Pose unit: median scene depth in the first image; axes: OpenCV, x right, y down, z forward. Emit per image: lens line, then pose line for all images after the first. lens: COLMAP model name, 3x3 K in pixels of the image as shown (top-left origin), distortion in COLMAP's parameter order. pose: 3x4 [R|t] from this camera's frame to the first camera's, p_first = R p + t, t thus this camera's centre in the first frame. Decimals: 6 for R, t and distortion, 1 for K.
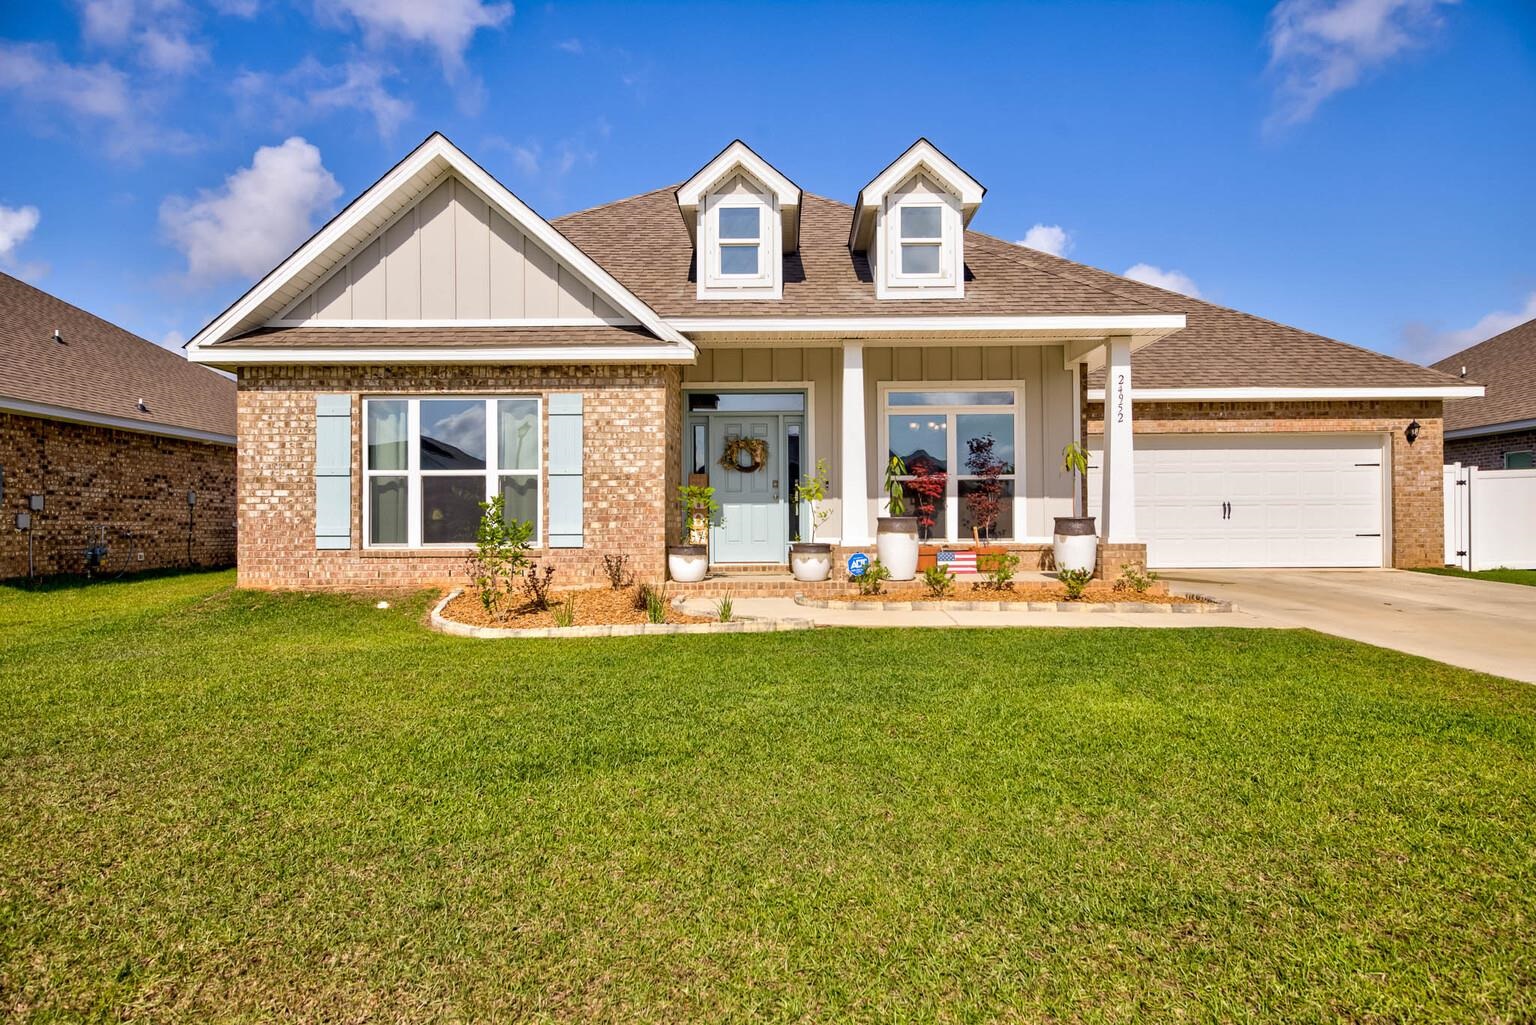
lens RADIAL K [[989.4, 0, 764.4], [0, 989.4, 517.8], [0, 0, 1]] dist [0.008564, 0.000268]
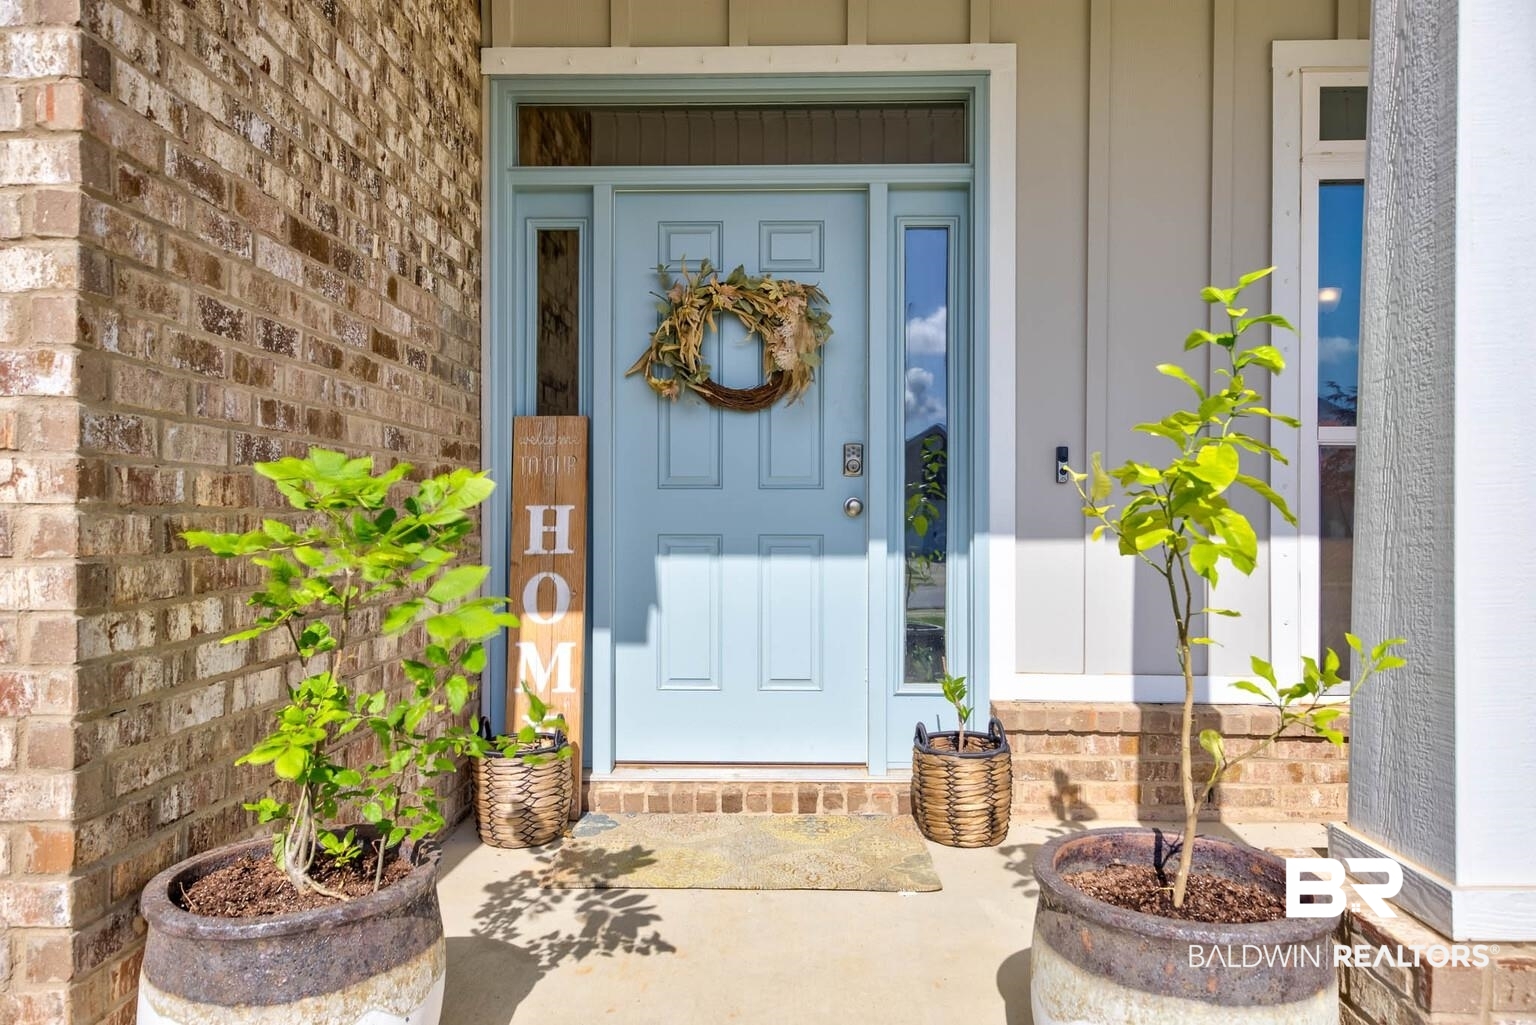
lens RADIAL K [[989.4, 0, 764.0], [0, 989.4, 514.1], [0, 0, 1]] dist [0.008564, 0.000268]
pose [[0.999715, 0.006653, -0.022916, -0.007128], [-0.006473, 0.999948, 0.007920, -0.025037], [0.022968, -0.007769, 0.999706, 0.865525]]
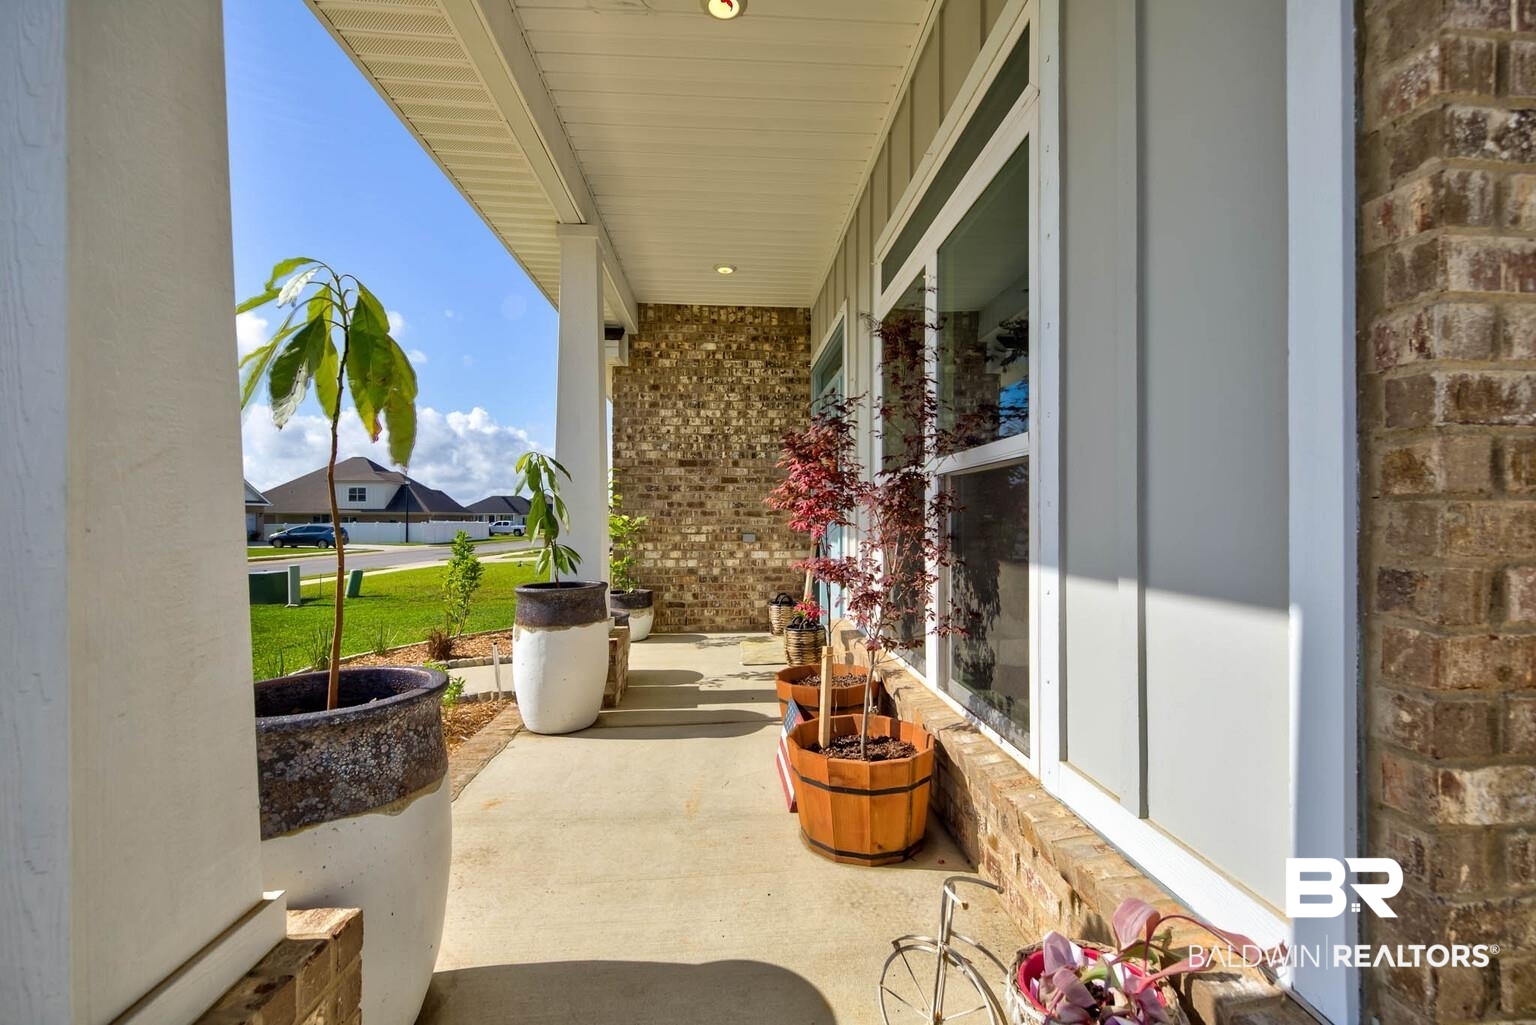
lens RADIAL K [[654.2, 0, 772.7], [0, 654.2, 514.7], [0, 0, 1]] dist [0.000055, 0.000001]
pose [[0.073803, -0.001079, -0.997272, 0.441925], [0.010436, 0.999945, -0.000310, -0.031655], [0.997218, -0.010385, 0.073810, 1.081398]]
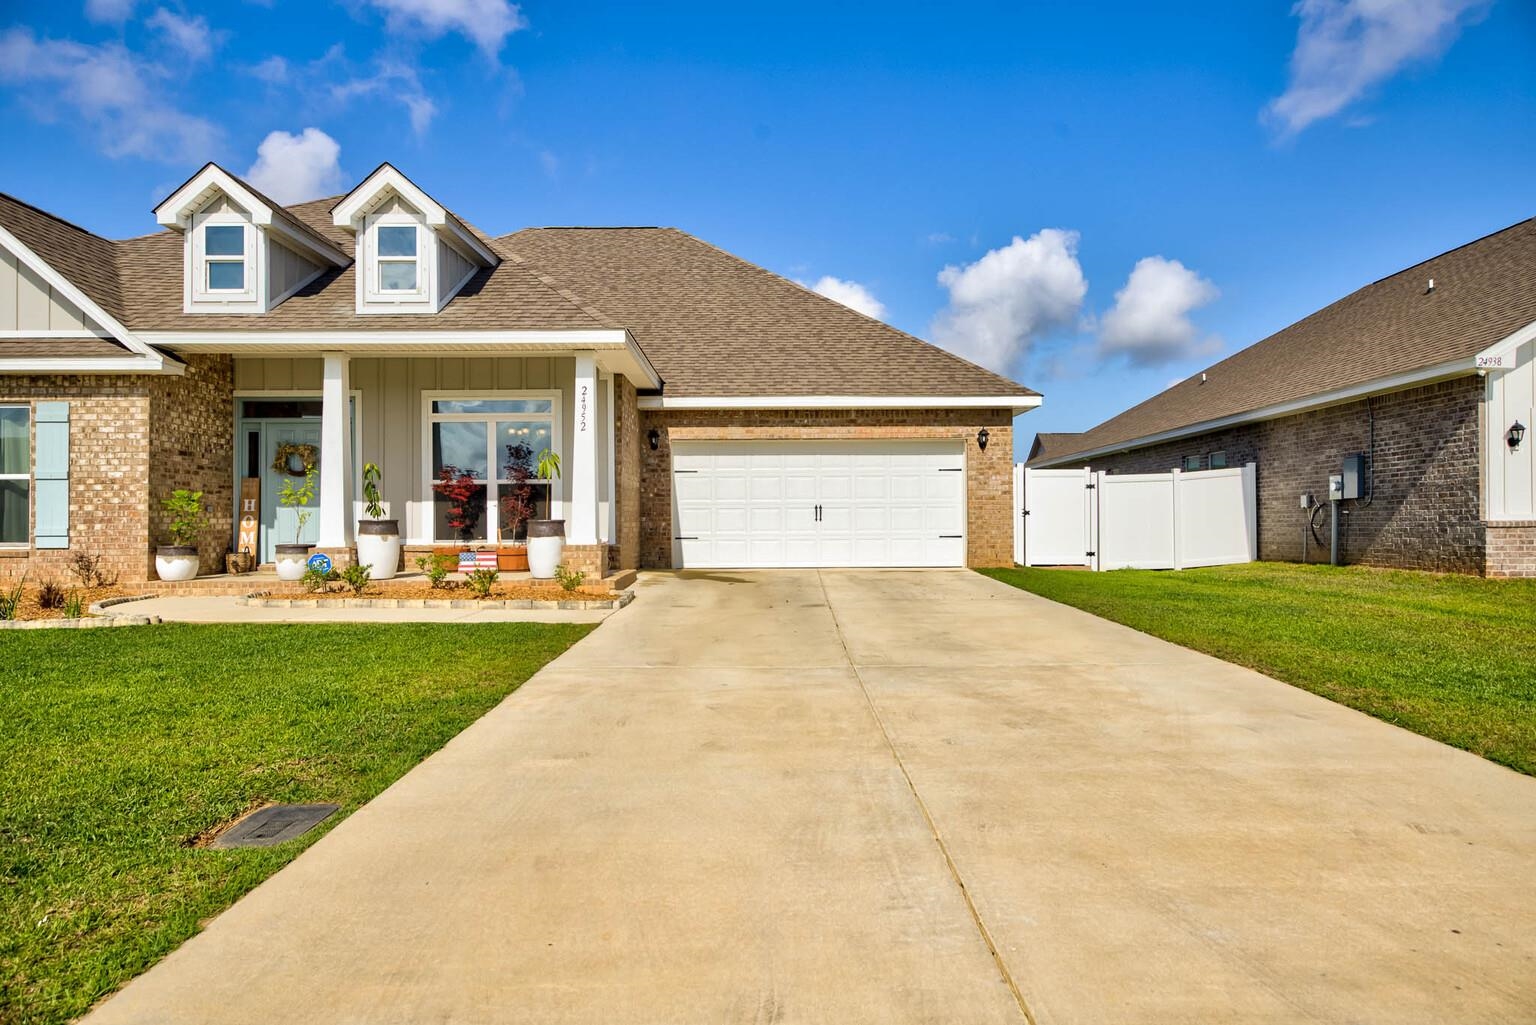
lens RADIAL K [[989.4, 0, 775.6], [0, 989.4, 515.3], [0, 0, 1]] dist [0.008564, 0.000268]
pose [[0.999914, 0.001087, 0.013073, 0.549423], [-0.001062, 0.999998, -0.001931, -0.003887], [-0.013075, 0.001917, 0.999913, -0.065164]]
